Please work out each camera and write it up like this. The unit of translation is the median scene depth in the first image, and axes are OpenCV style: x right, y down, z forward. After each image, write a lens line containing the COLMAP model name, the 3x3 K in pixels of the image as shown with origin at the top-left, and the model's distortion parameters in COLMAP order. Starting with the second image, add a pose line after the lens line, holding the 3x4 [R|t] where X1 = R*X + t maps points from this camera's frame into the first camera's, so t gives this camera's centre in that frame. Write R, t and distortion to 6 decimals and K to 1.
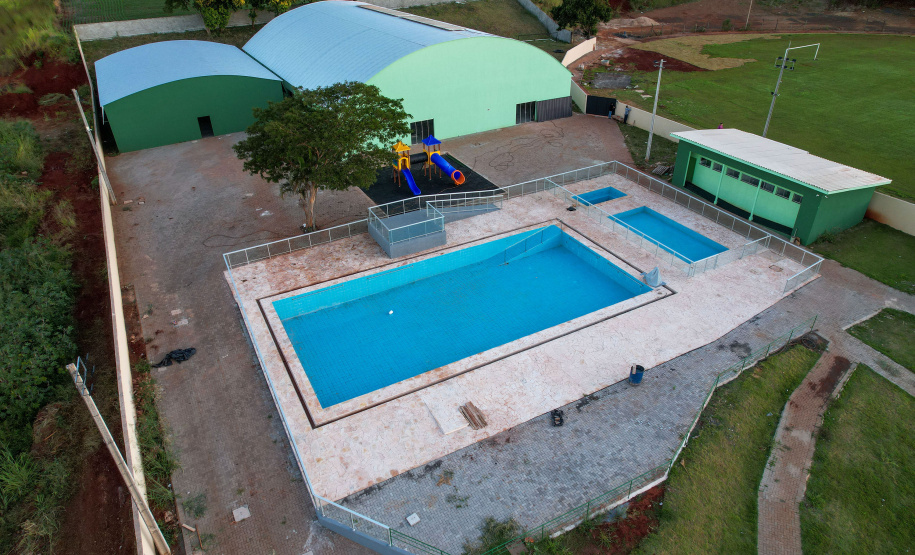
lens RADIAL K [[585.2, 0, 458.2], [0, 585.2, 281.7], [0, 0, 1]] dist [-0.080012, 0.072209]
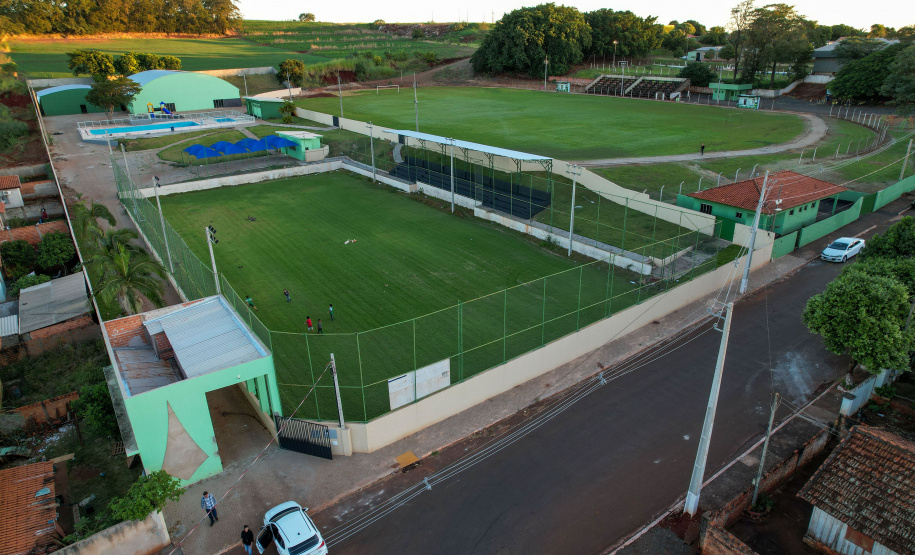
lens RADIAL K [[585.2, 0, 458.2], [0, 585.2, 281.7], [0, 0, 1]] dist [-0.080012, 0.072209]
pose [[0.994707, -0.040408, 0.094470, 1.381759], [0.055937, 0.984197, -0.168007, 1.477944], [-0.086188, 0.172402, 0.981249, -2.189101]]
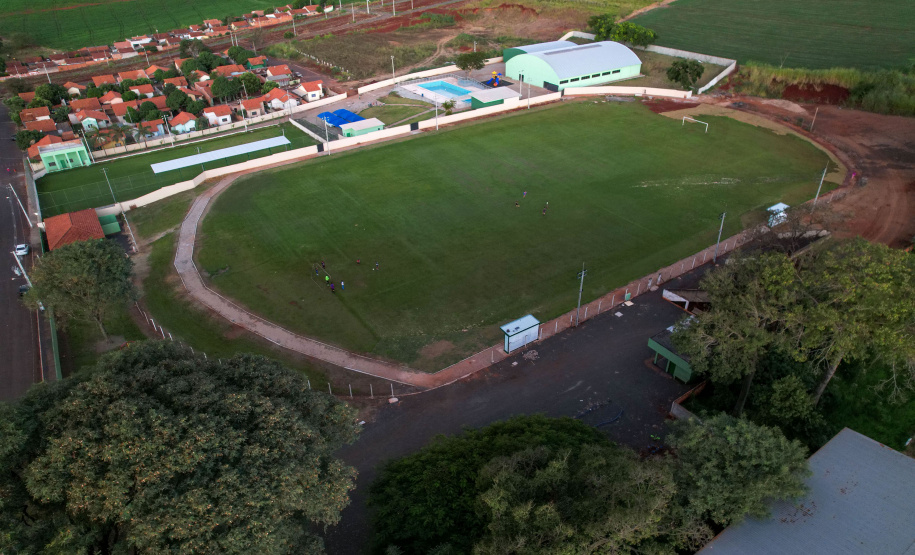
lens RADIAL K [[585.2, 0, 458.2], [0, 585.2, 281.7], [0, 0, 1]] dist [-0.080012, 0.072209]
pose [[0.104790, 0.549729, -0.828744, 4.989013], [-0.522116, 0.739659, 0.424618, -0.912608], [0.846413, 0.388204, 0.364531, -0.157289]]
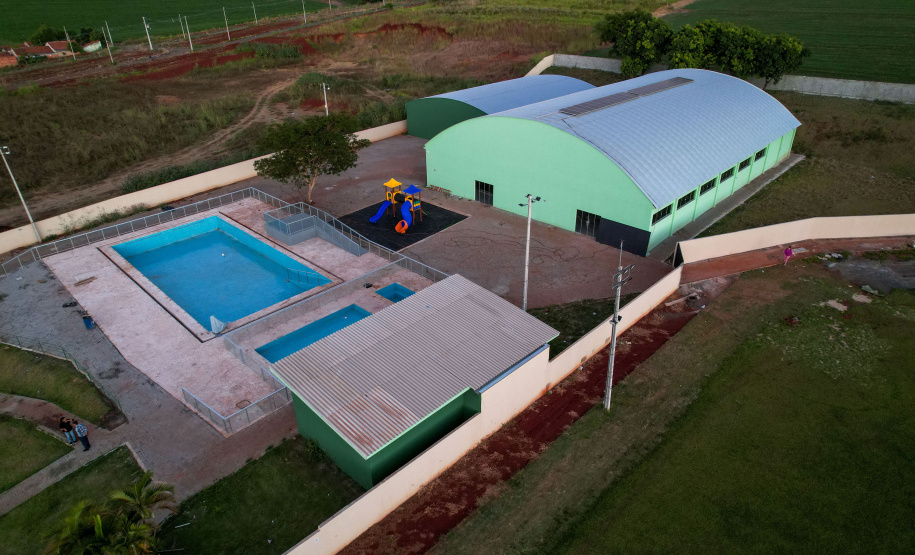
lens RADIAL K [[585.2, 0, 458.2], [0, 585.2, 281.7], [0, 0, 1]] dist [-0.080012, 0.072209]
pose [[0.300018, 0.465679, -0.832546, 1.259410], [-0.502514, 0.818990, 0.277009, -0.570589], [0.810844, 0.335258, 0.479722, 0.746745]]
